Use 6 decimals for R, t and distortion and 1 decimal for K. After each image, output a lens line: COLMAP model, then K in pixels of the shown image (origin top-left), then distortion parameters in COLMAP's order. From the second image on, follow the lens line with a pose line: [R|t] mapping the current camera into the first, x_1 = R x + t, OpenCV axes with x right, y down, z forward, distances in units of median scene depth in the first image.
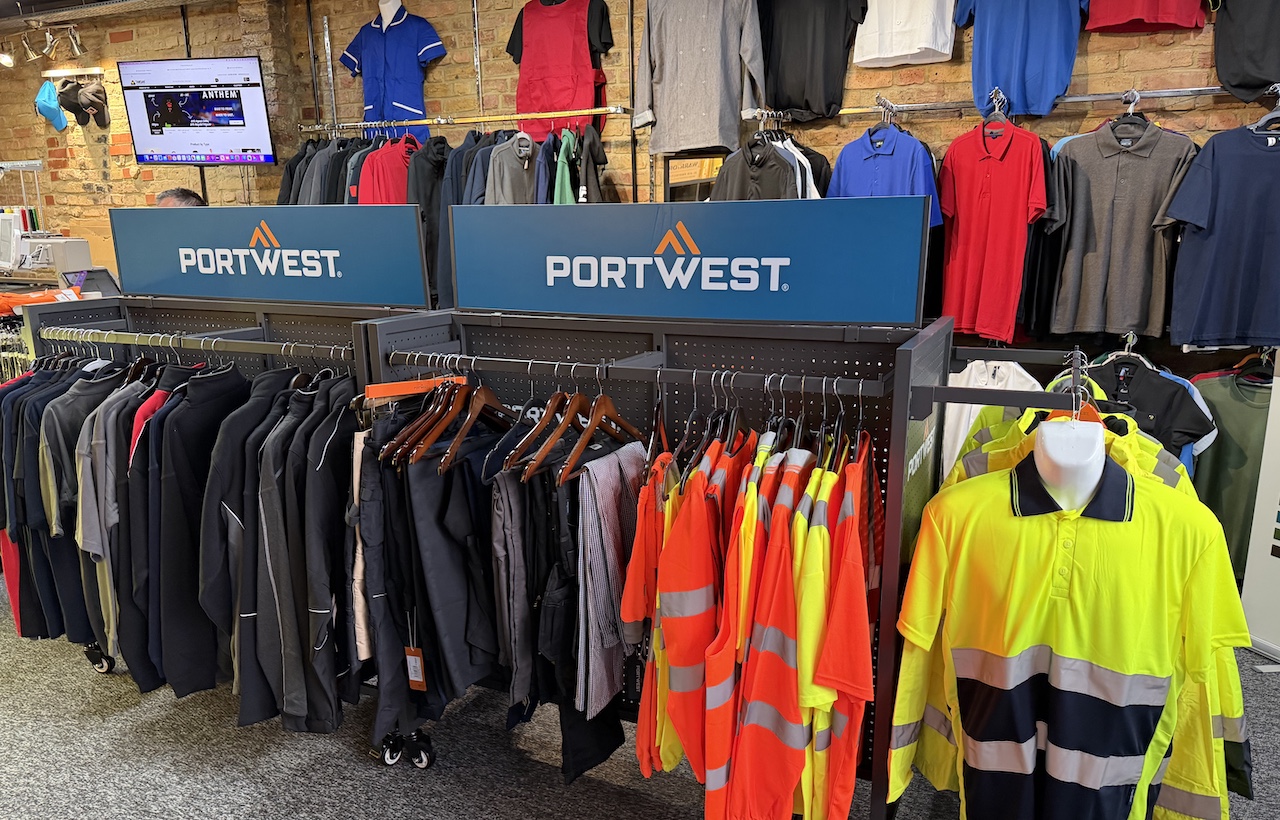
lens RADIAL K [[907.5, 0, 675.0], [0, 907.5, 435.1], [0, 0, 1]] dist [0.006610, 0.009490]
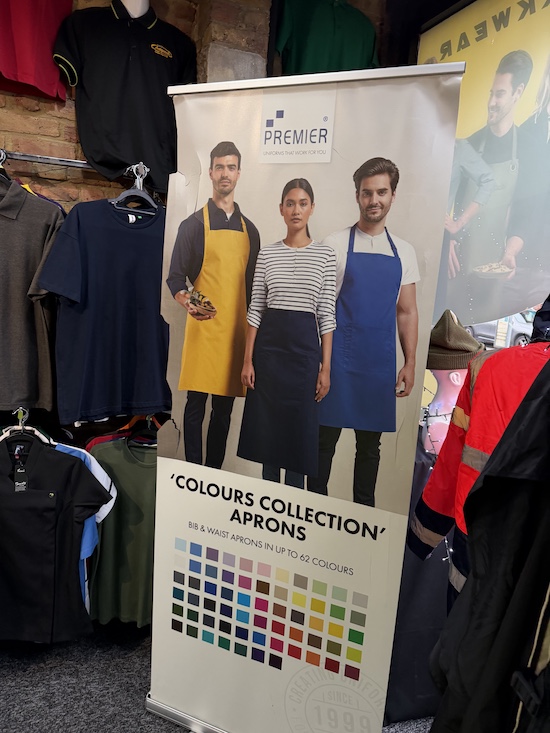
lens RADIAL K [[517.6, 0, 275.0], [0, 517.6, 366.5], [0, 0, 1]] dist [-0.000307, -0.003251]
pose [[0.698399, -0.068756, 0.712399, 0.315871], [0.093931, 0.995571, 0.004000, -0.134231], [-0.709518, 0.064123, 0.701764, 0.455419]]
